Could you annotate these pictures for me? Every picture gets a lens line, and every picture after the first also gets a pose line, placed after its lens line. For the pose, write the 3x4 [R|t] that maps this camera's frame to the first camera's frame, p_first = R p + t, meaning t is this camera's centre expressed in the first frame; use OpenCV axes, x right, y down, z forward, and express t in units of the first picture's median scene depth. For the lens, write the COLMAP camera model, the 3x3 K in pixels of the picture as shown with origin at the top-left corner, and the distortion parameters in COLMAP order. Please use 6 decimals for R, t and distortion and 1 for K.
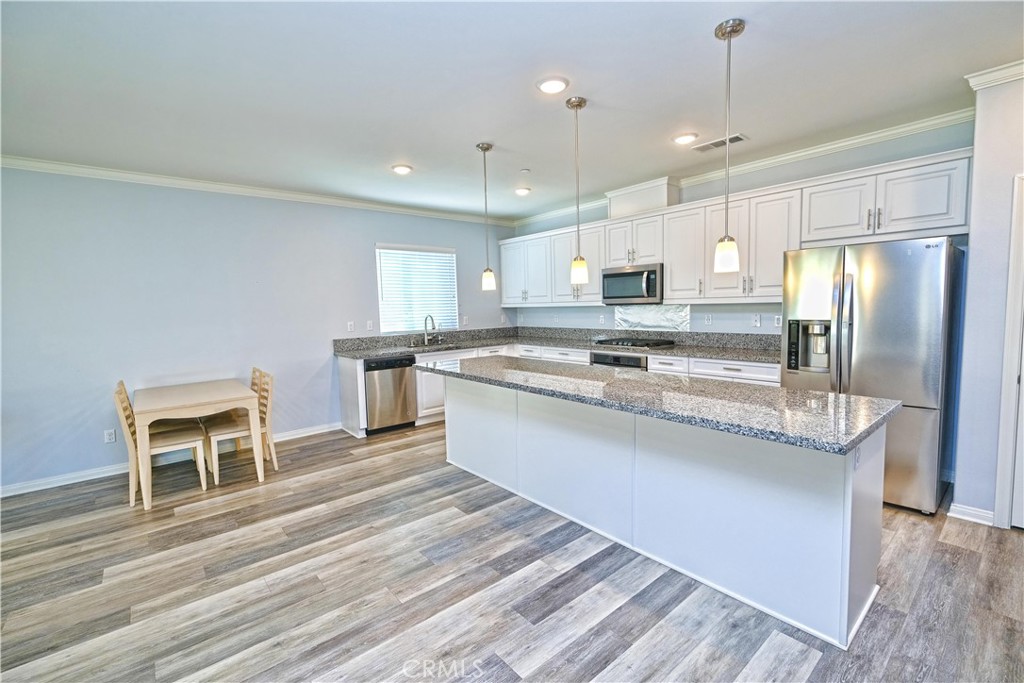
lens RADIAL K [[444.9, 0, 518.6], [0, 444.9, 338.9], [0, 0, 1]] dist [-0.002045, 0.000058]
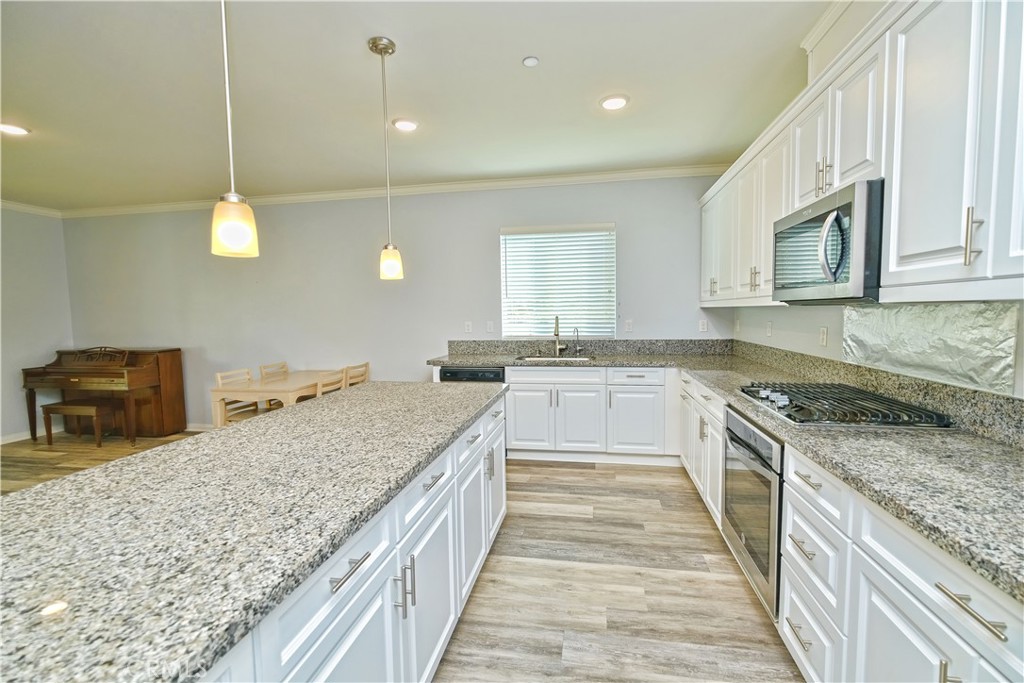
lens RADIAL K [[444.9, 0, 524.1], [0, 444.9, 344.0], [0, 0, 1]] dist [-0.002045, 0.000058]
pose [[0.645451, 0.073840, -0.760224, 0.408247], [-0.063365, 0.997062, 0.043045, -0.044325], [0.761169, 0.020388, 0.648233, 0.582281]]
